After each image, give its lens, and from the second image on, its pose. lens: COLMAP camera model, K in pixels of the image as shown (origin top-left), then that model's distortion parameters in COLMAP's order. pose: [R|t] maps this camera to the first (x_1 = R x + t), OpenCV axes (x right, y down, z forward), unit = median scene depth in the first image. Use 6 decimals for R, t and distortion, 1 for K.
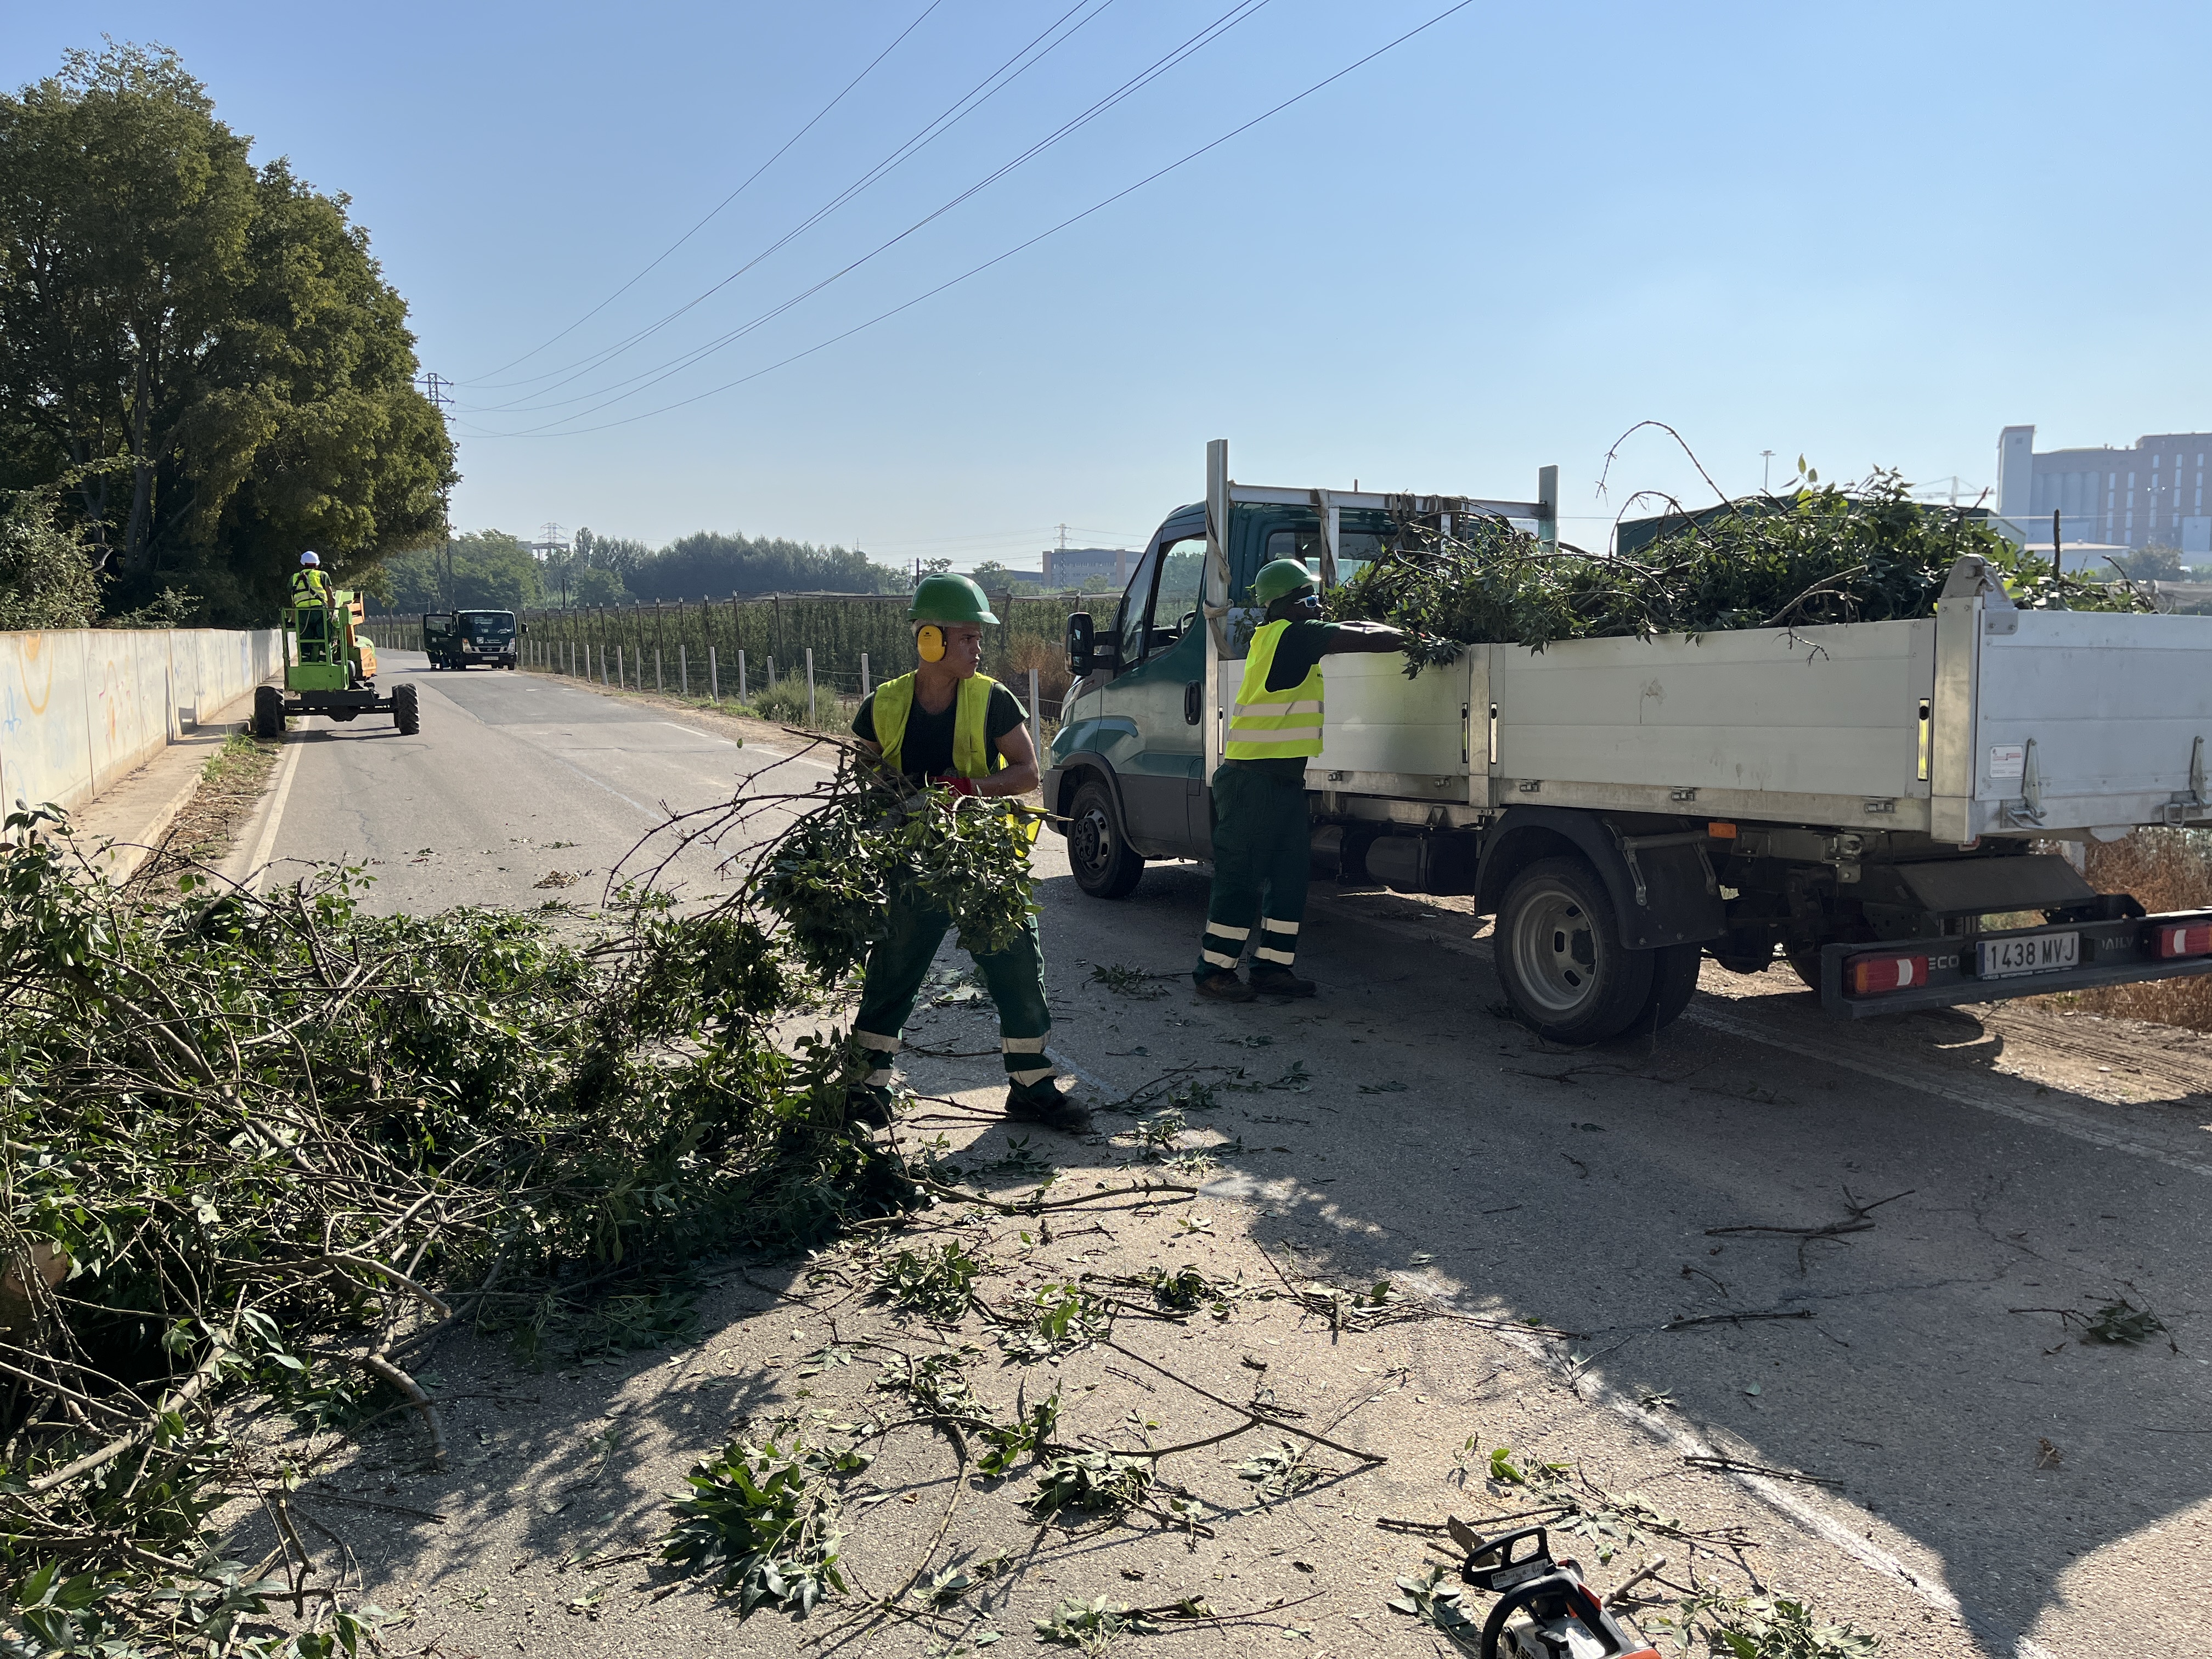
lens RADIAL K [[1636.2, 0, 1106.0], [0, 1636.2, 829.5], [0, 0, 1]] dist [0.072489, -0.102058]
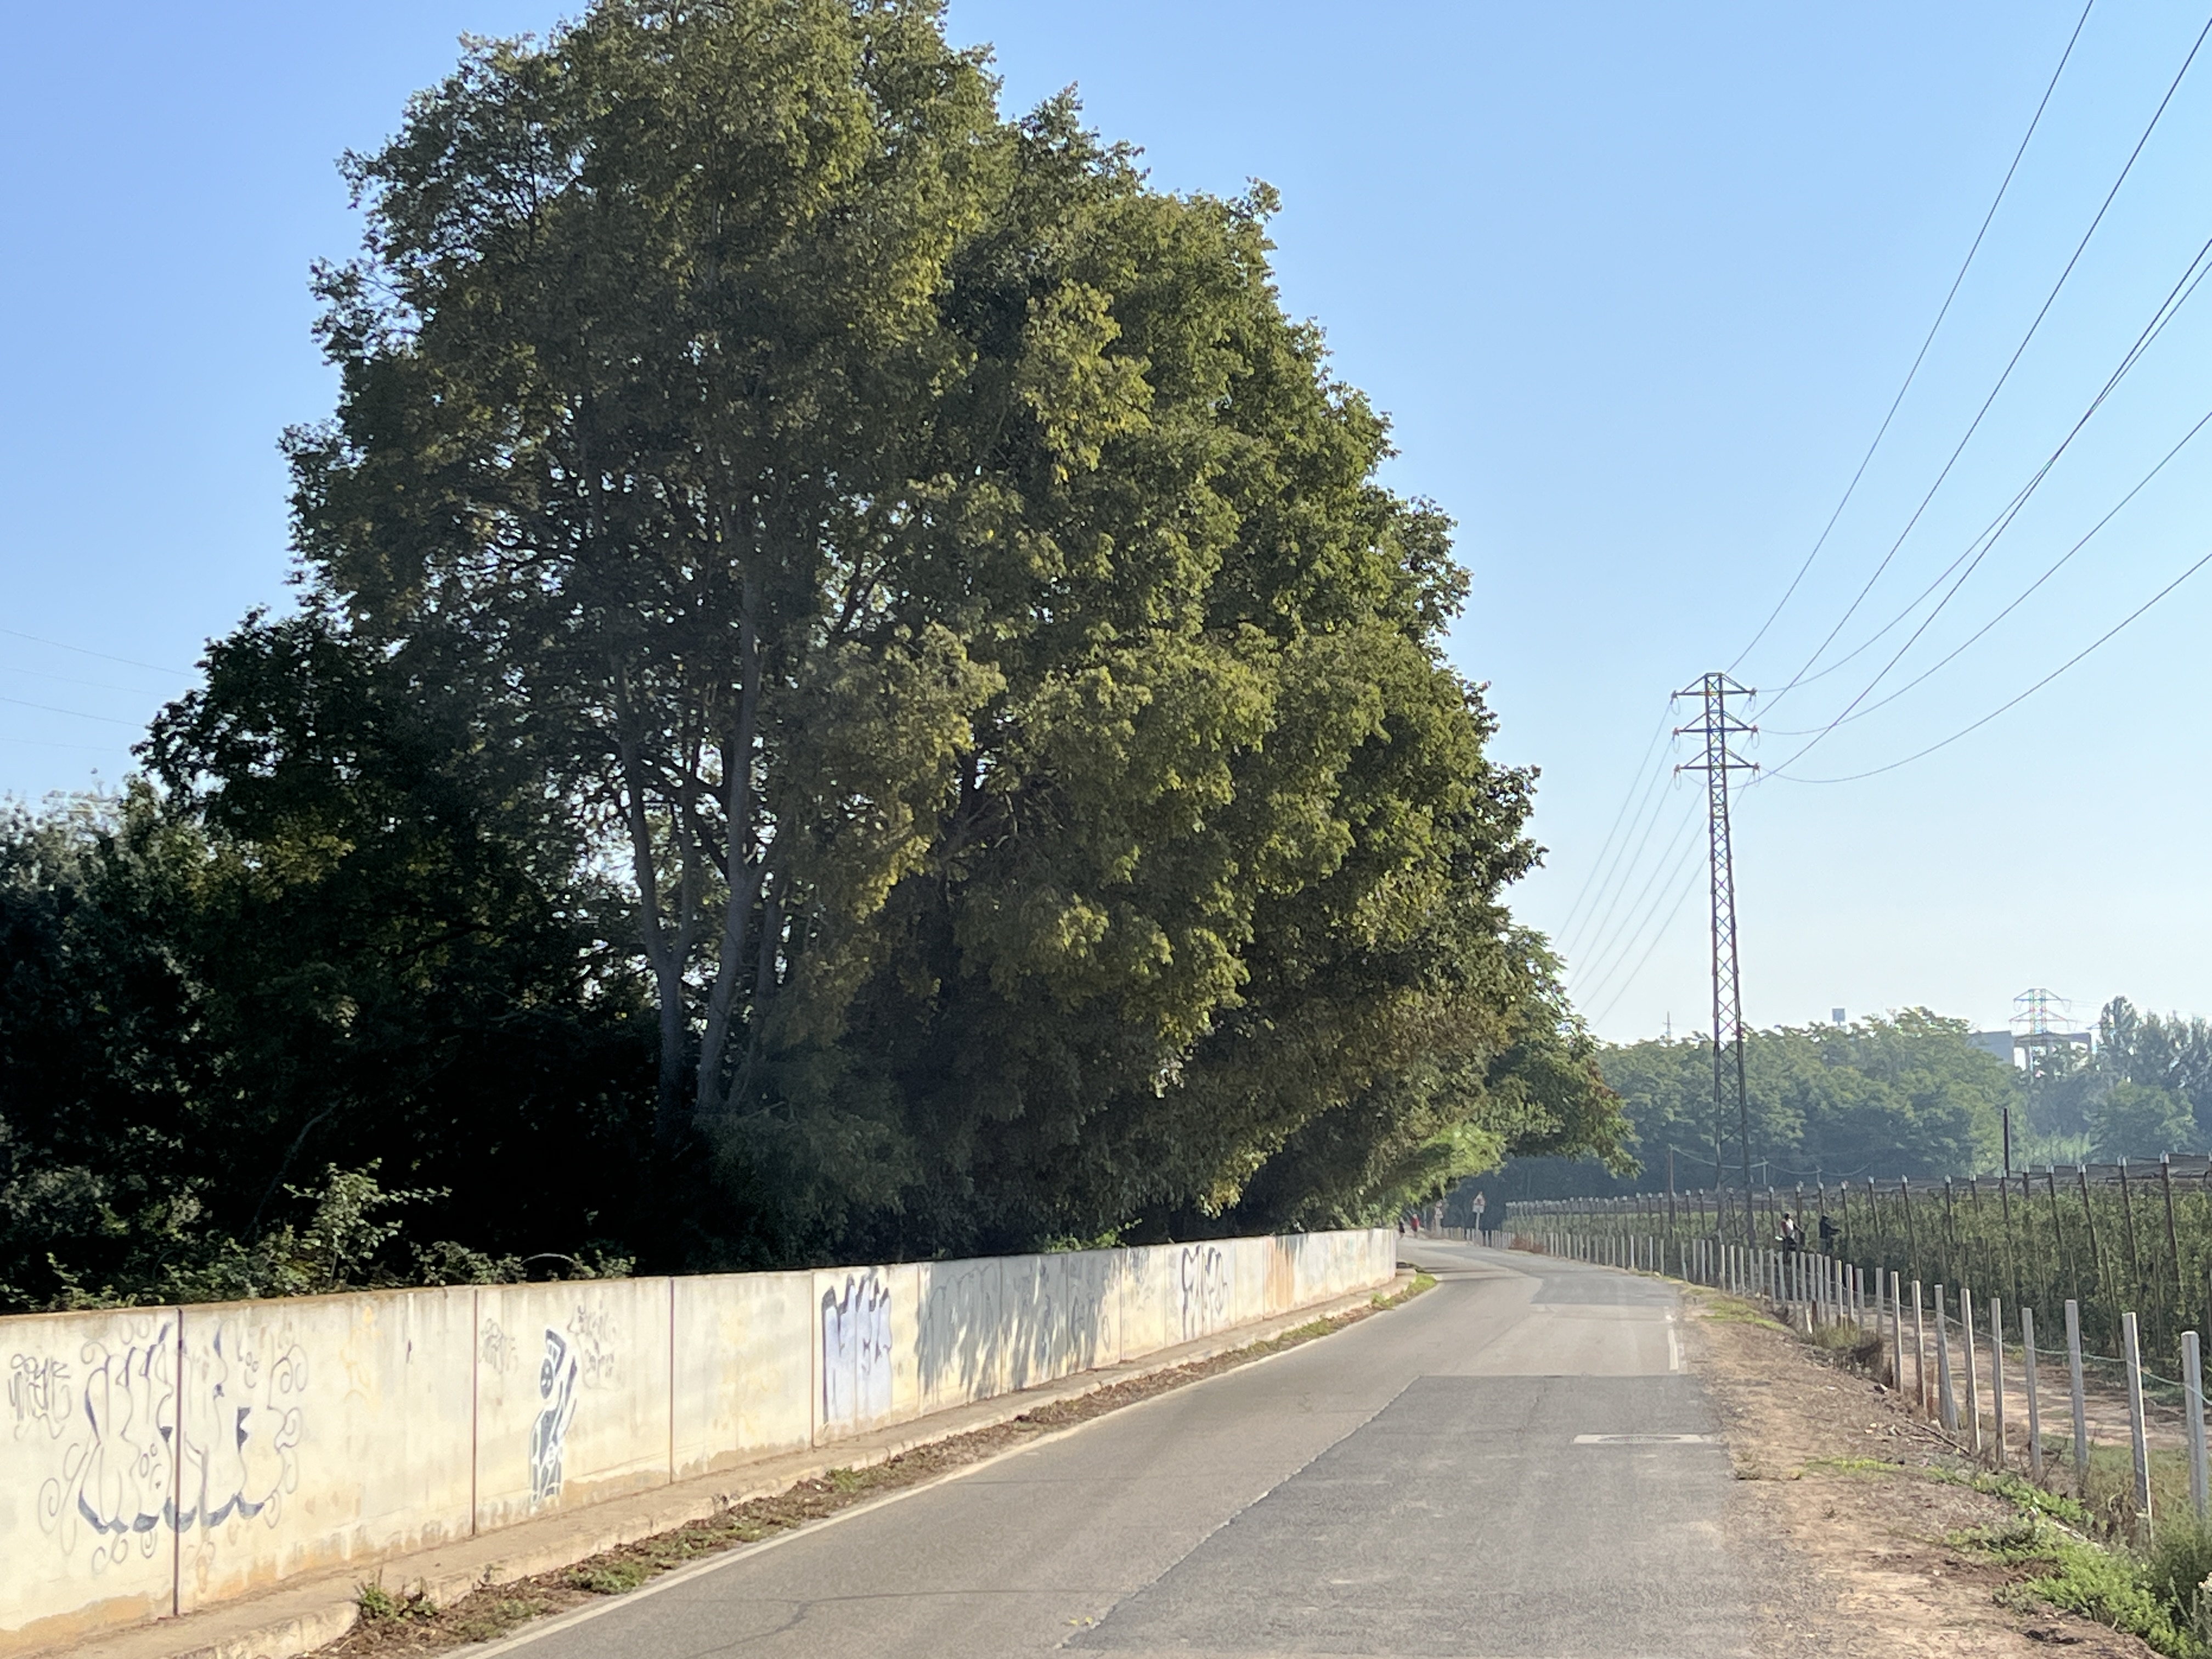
lens RADIAL K [[3561.8, 0, 1106.0], [0, 3561.8, 829.5], [0, 0, 1]] dist [0.134045, -0.061697]
pose [[0.837172, -0.063338, -0.543260, -0.026507], [-0.060769, 0.976351, -0.207477, -0.050146], [0.543553, 0.206707, 0.813525, 0.337243]]
